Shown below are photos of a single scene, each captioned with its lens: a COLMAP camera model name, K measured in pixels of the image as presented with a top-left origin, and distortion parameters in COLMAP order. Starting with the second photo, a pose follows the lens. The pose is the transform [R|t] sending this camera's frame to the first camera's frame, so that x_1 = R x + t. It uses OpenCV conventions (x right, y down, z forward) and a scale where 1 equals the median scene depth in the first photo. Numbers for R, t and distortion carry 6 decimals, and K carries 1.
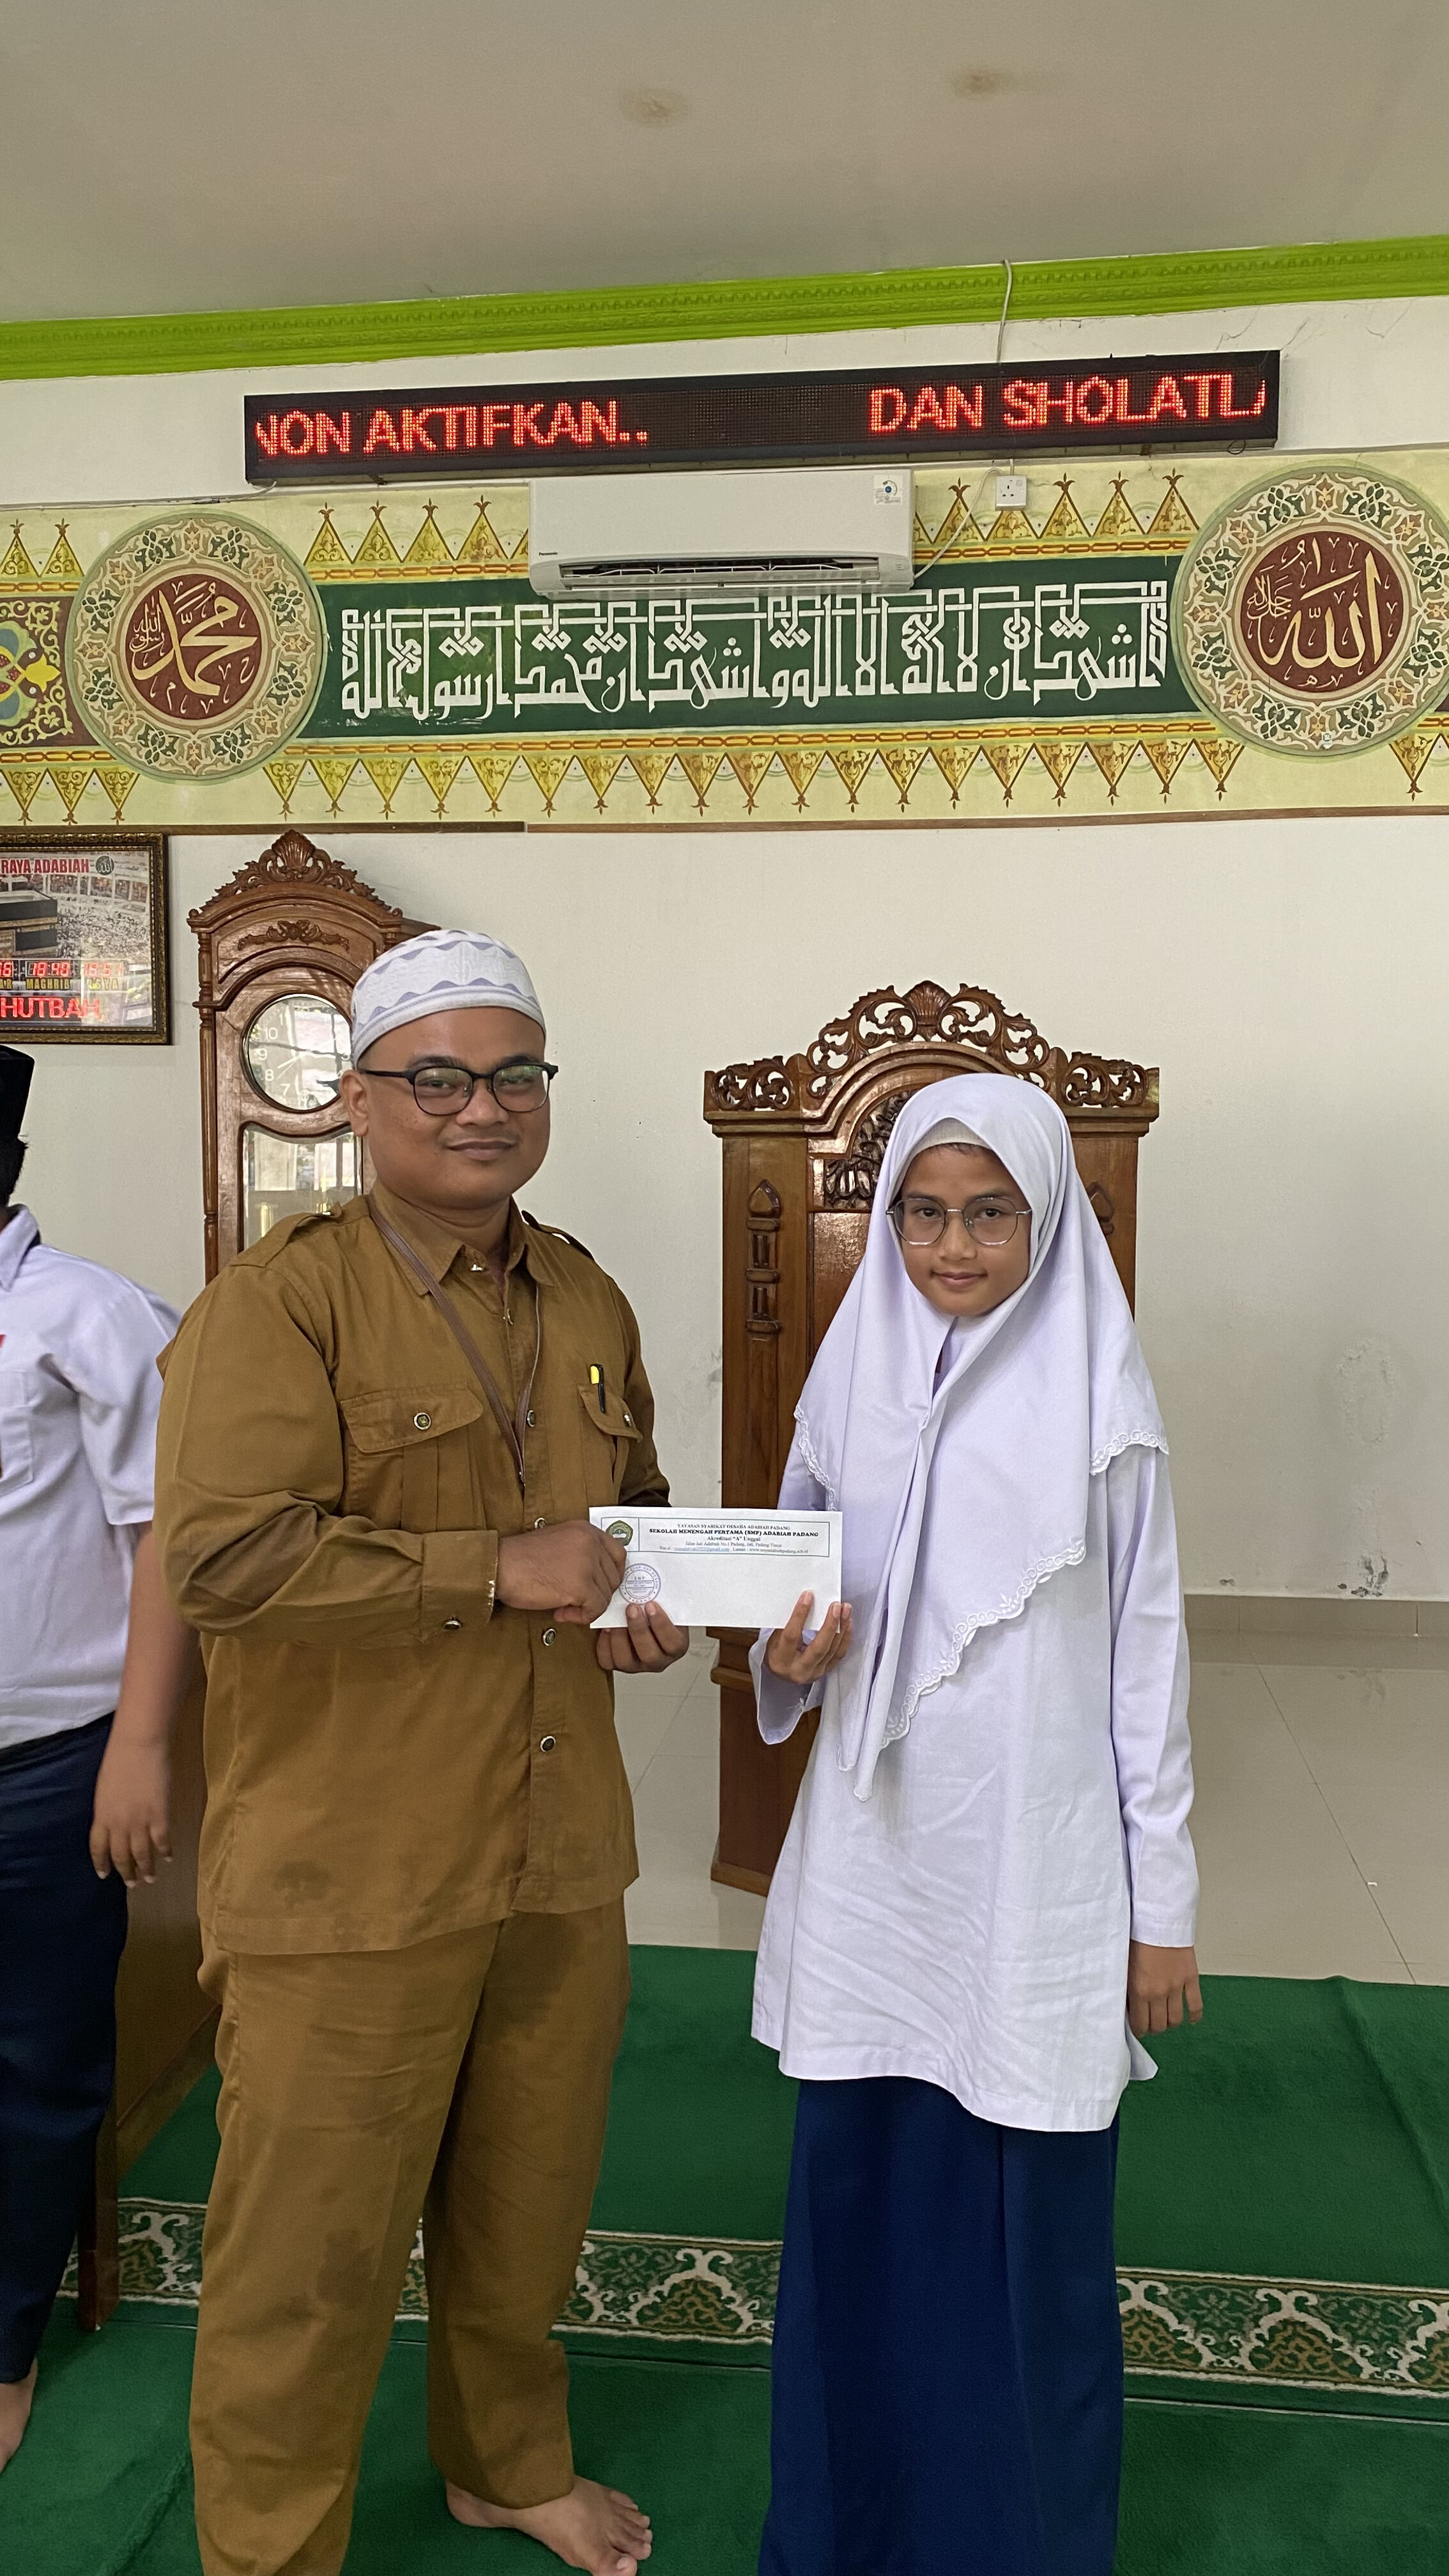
lens RADIAL K [[1846.9, 0, 713.2], [0, 1846.9, 1331.8], [0, 0, 1]] dist [-0.026197, -0.003552]
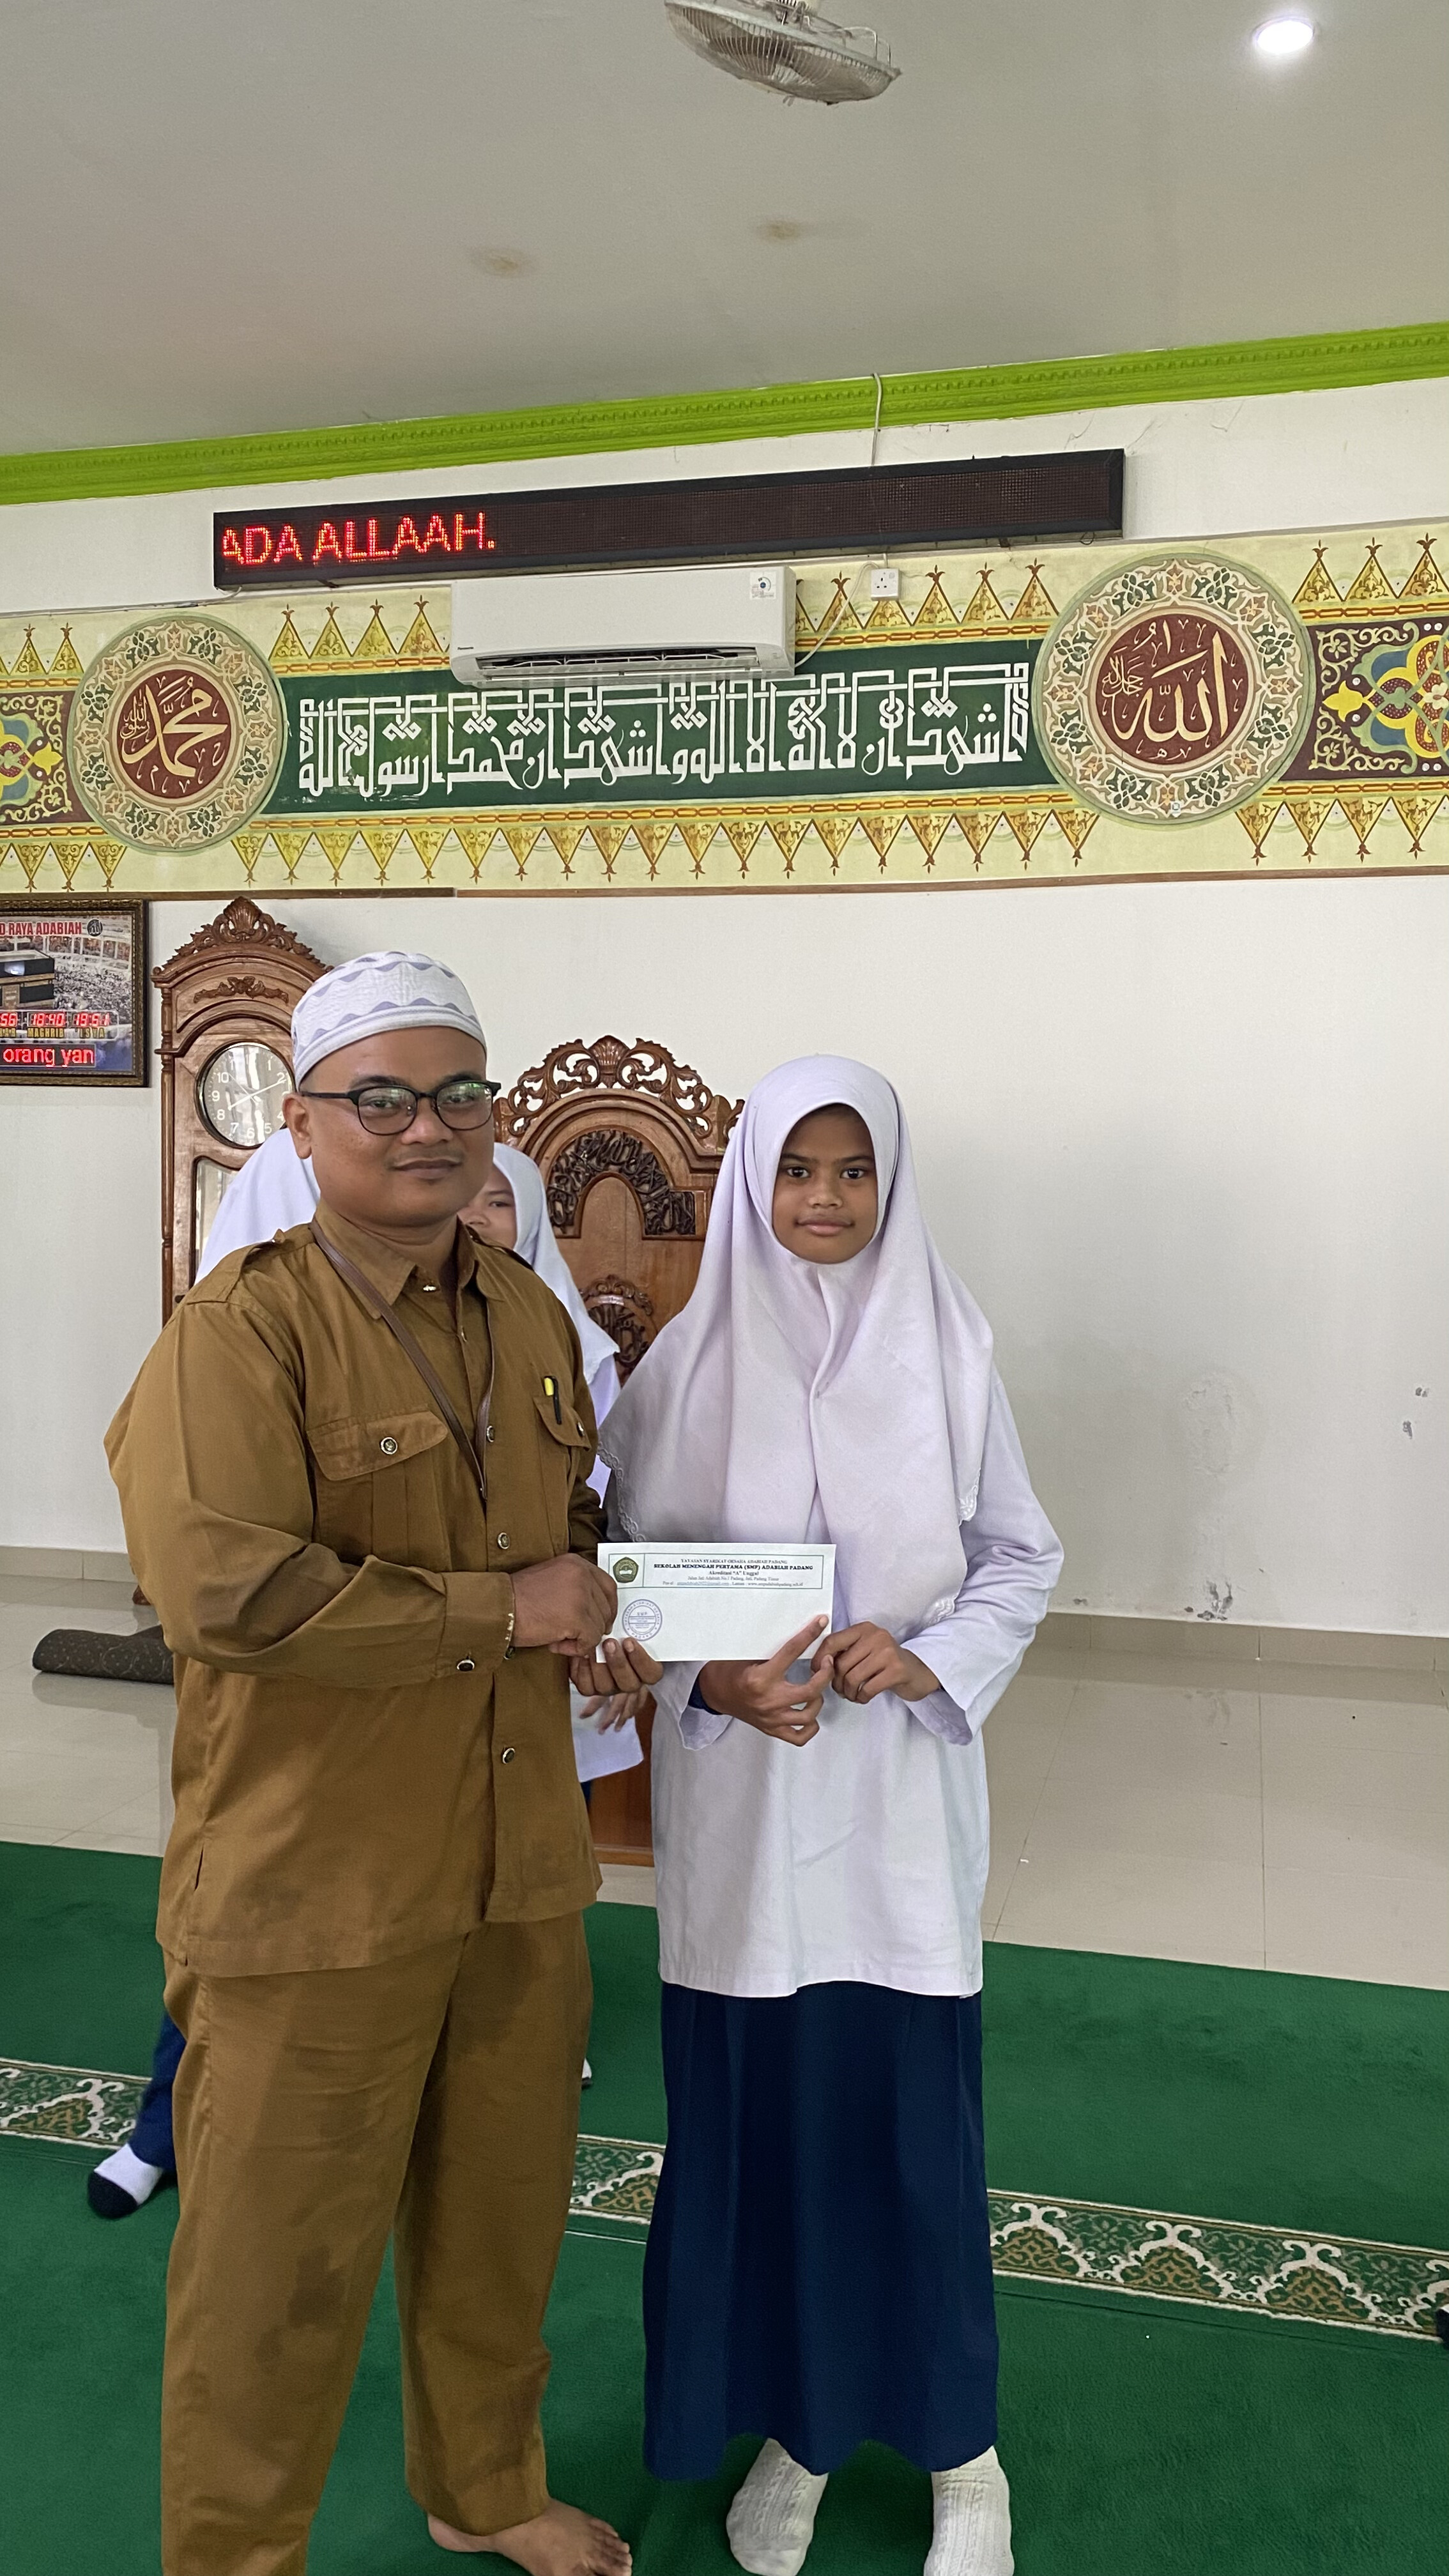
lens RADIAL K [[1846.9, 0, 762.1], [0, 1846.9, 1336.2], [0, 0, 1]] dist [-0.026197, -0.003552]
pose [[0.994743, 0.020885, -0.100254, 0.203894], [-0.023184, 0.999493, -0.021823, 0.011123], [0.099747, 0.024033, 0.994723, -0.074040]]
